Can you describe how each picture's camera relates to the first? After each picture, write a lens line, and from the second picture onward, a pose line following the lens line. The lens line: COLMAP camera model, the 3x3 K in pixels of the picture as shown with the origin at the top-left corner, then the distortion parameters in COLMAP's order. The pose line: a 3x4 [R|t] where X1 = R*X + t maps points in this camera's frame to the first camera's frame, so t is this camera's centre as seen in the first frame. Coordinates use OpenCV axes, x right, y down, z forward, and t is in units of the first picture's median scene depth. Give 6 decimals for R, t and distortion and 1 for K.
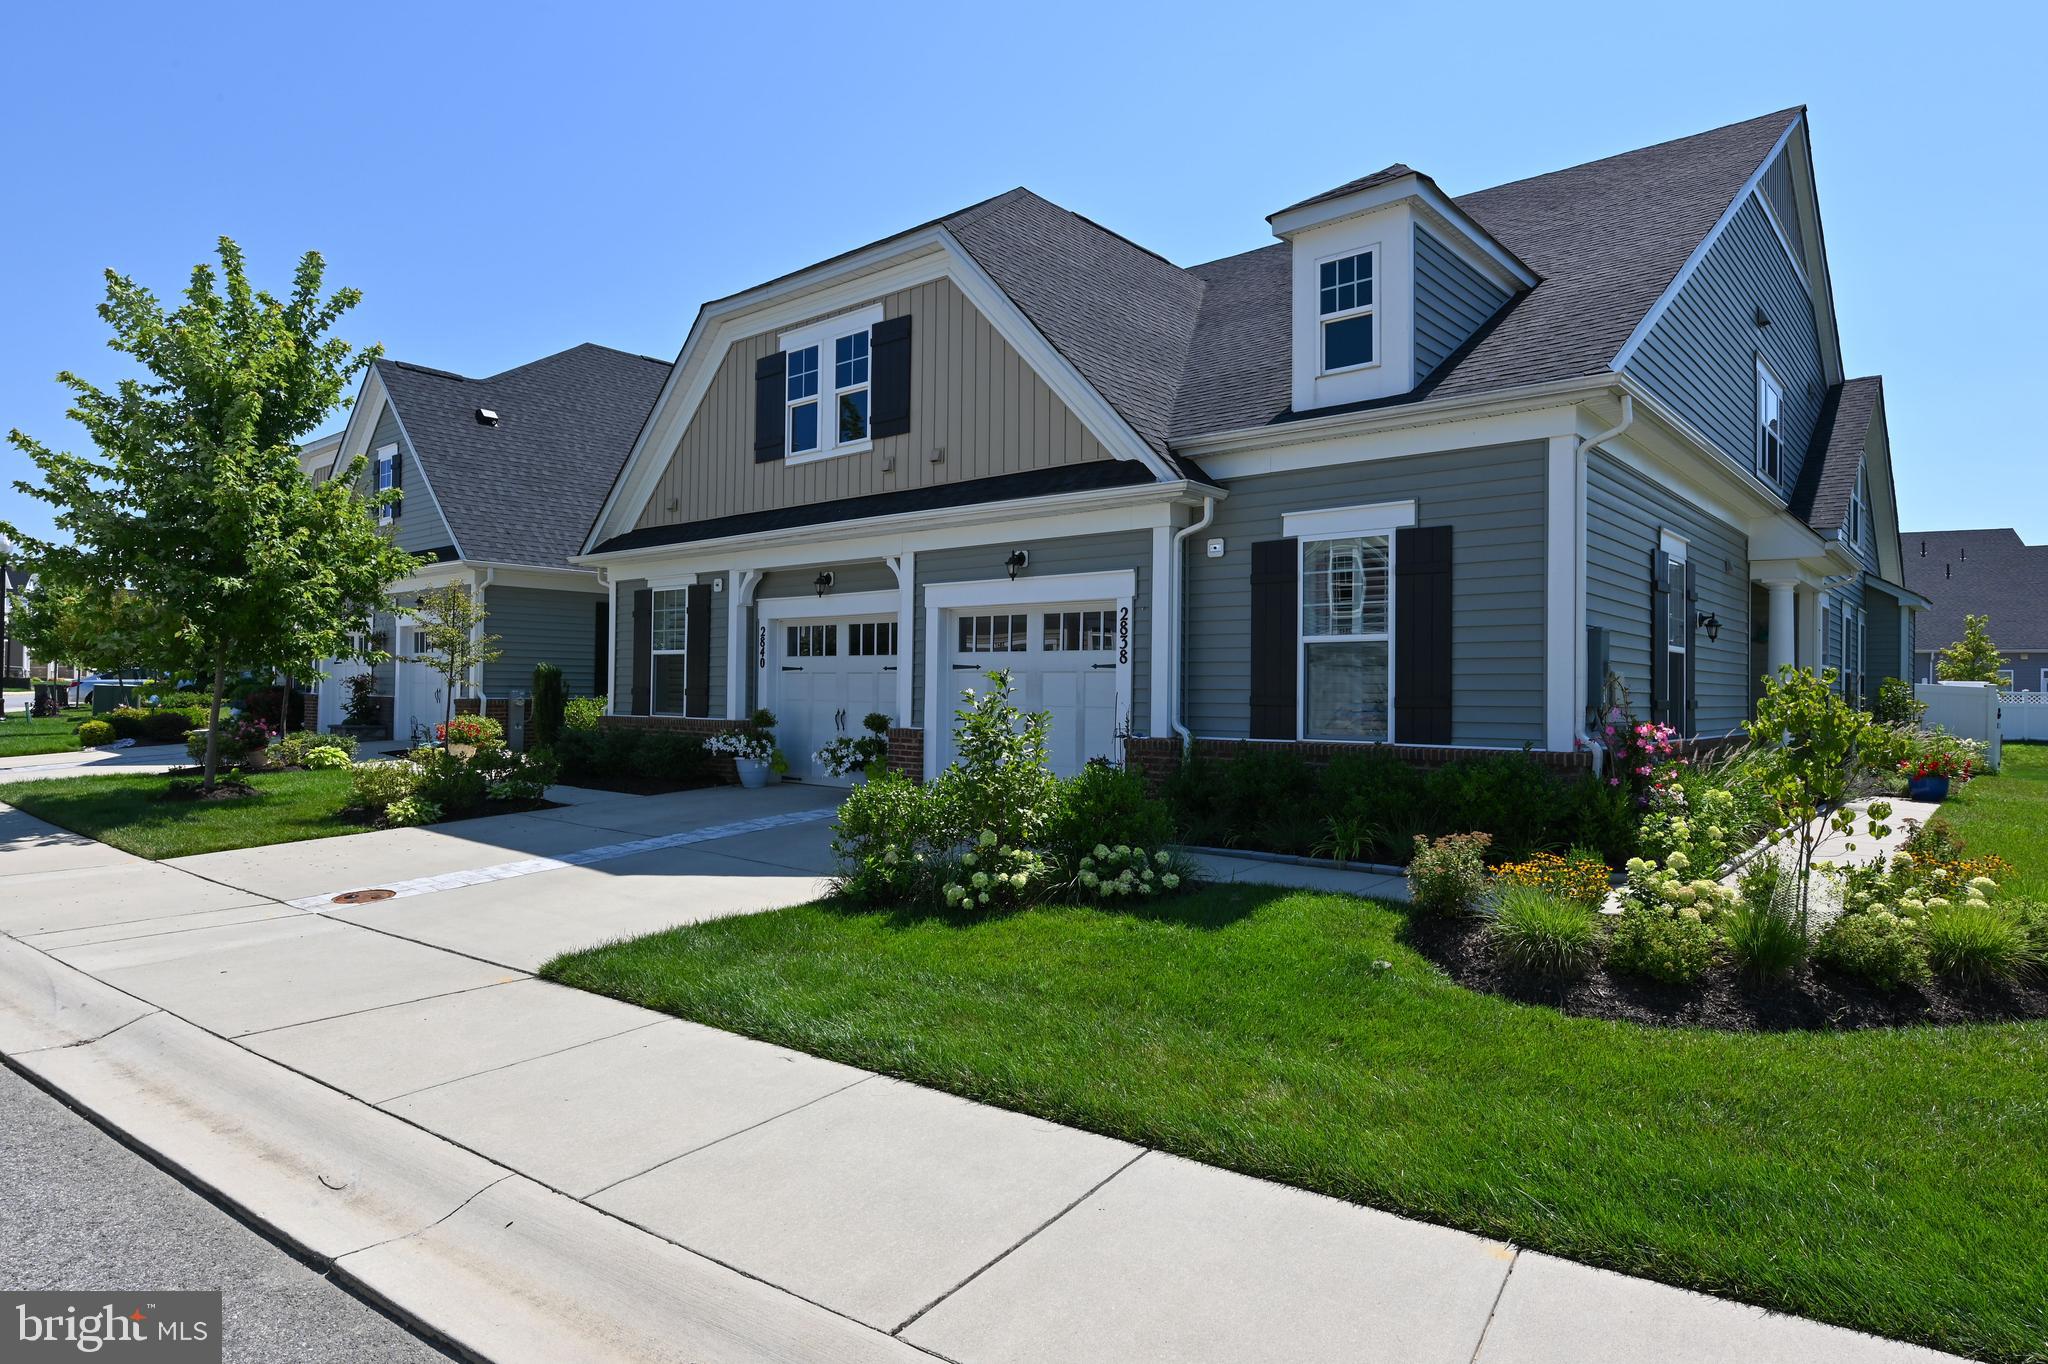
lens RADIAL K [[1169.8, 0, 1032.7], [0, 1169.8, 684.8], [0, 0, 1]] dist [-0.002567, -0.001426]
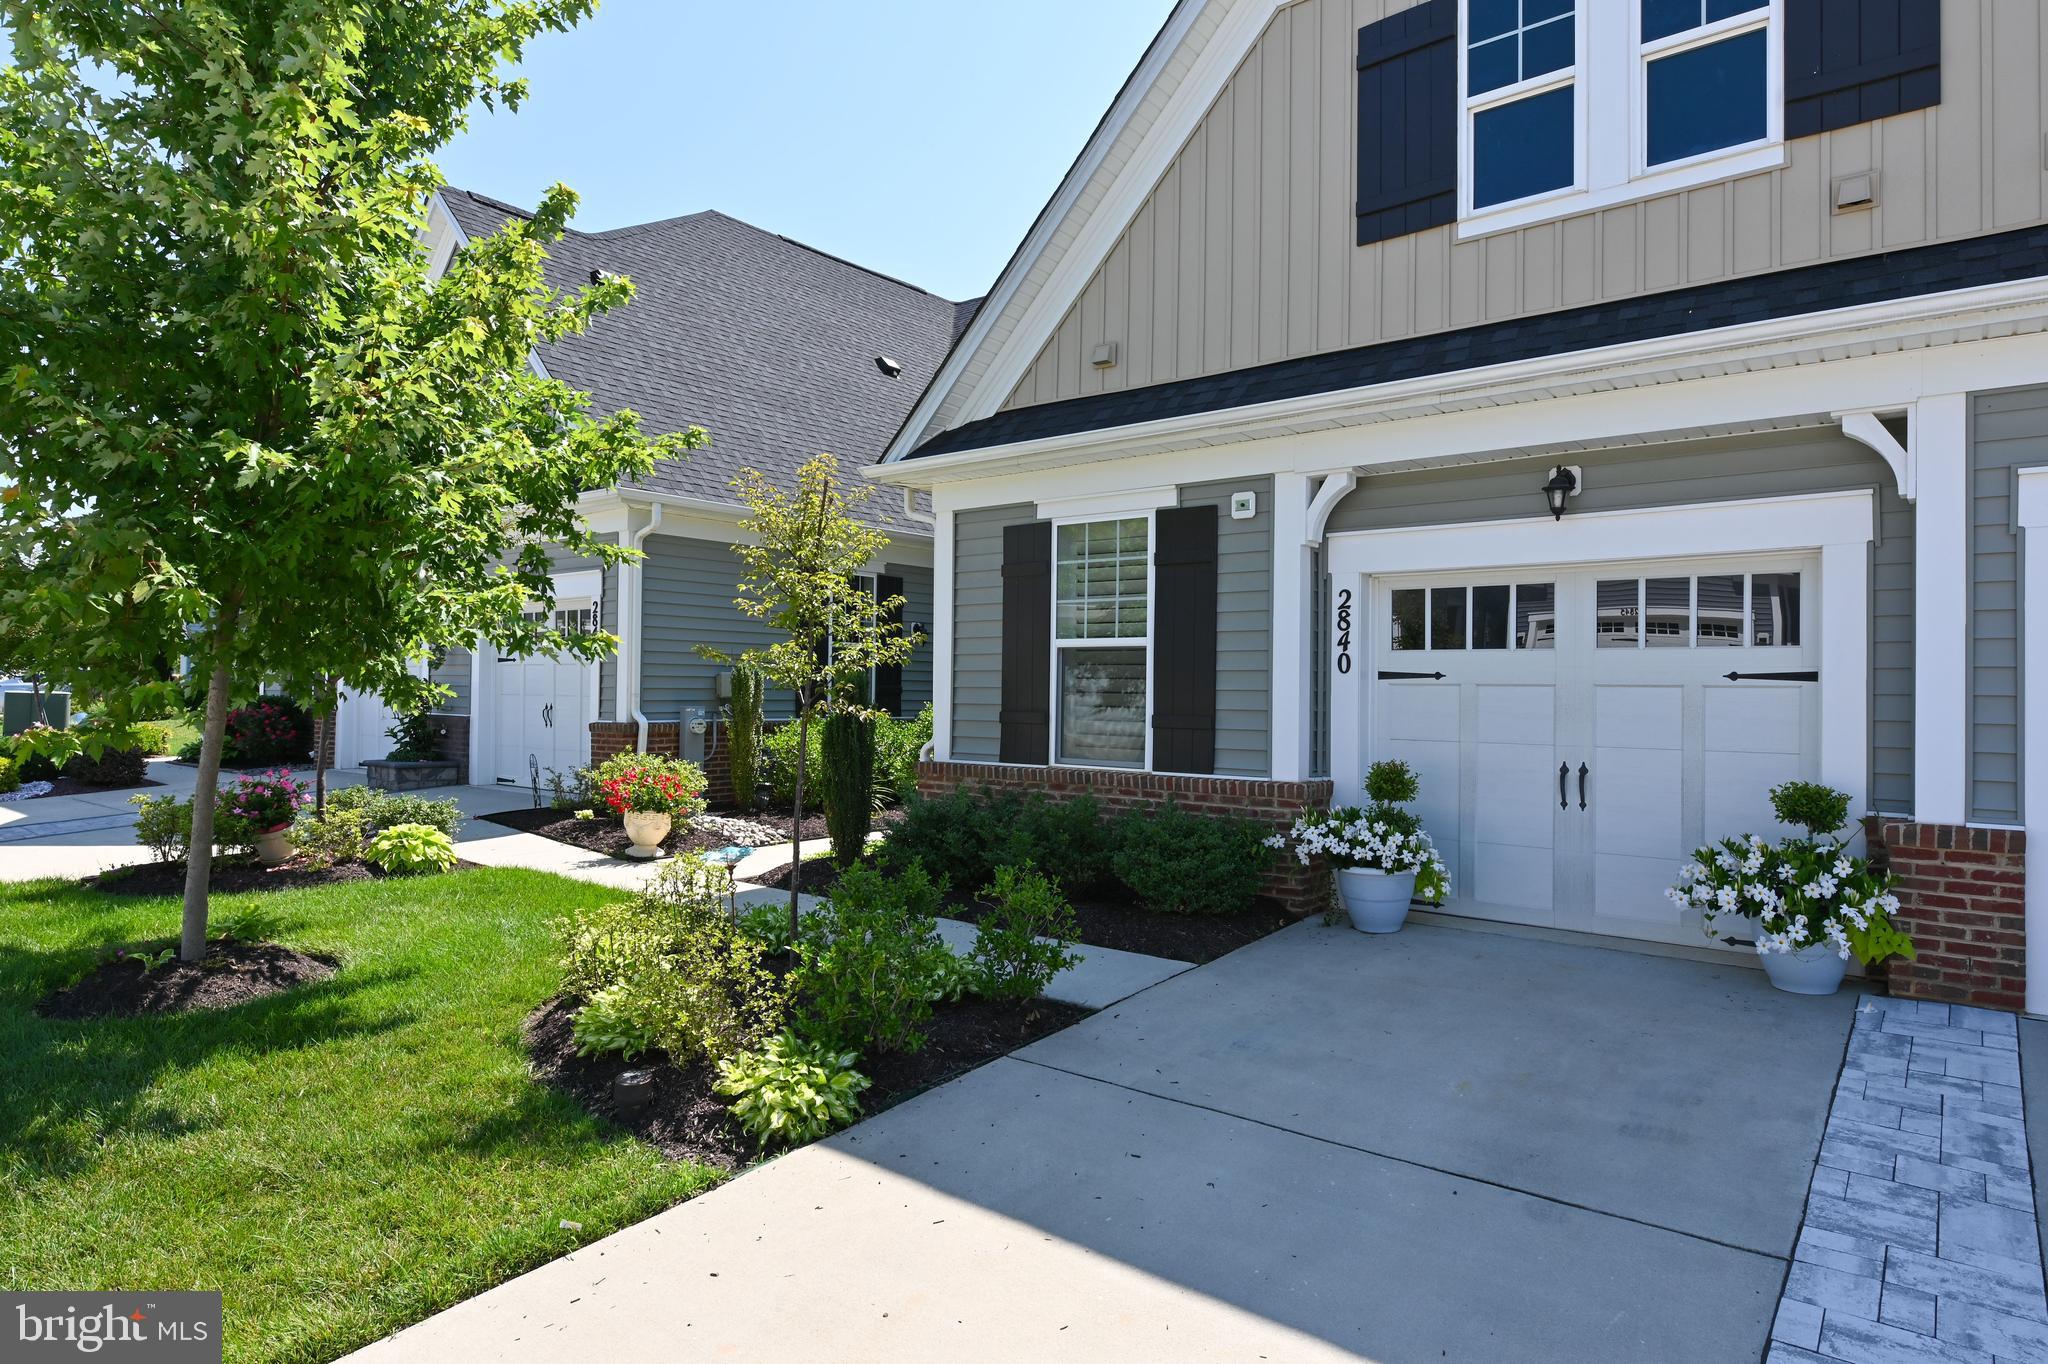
lens RADIAL K [[1169.8, 0, 1015.1], [0, 1169.8, 672.5], [0, 0, 1]] dist [-0.002567, -0.001426]
pose [[0.999762, -0.001036, 0.021780, -0.378393], [0.001201, 0.999970, -0.007590, -0.011507], [-0.021771, 0.007614, 0.999734, 0.516146]]
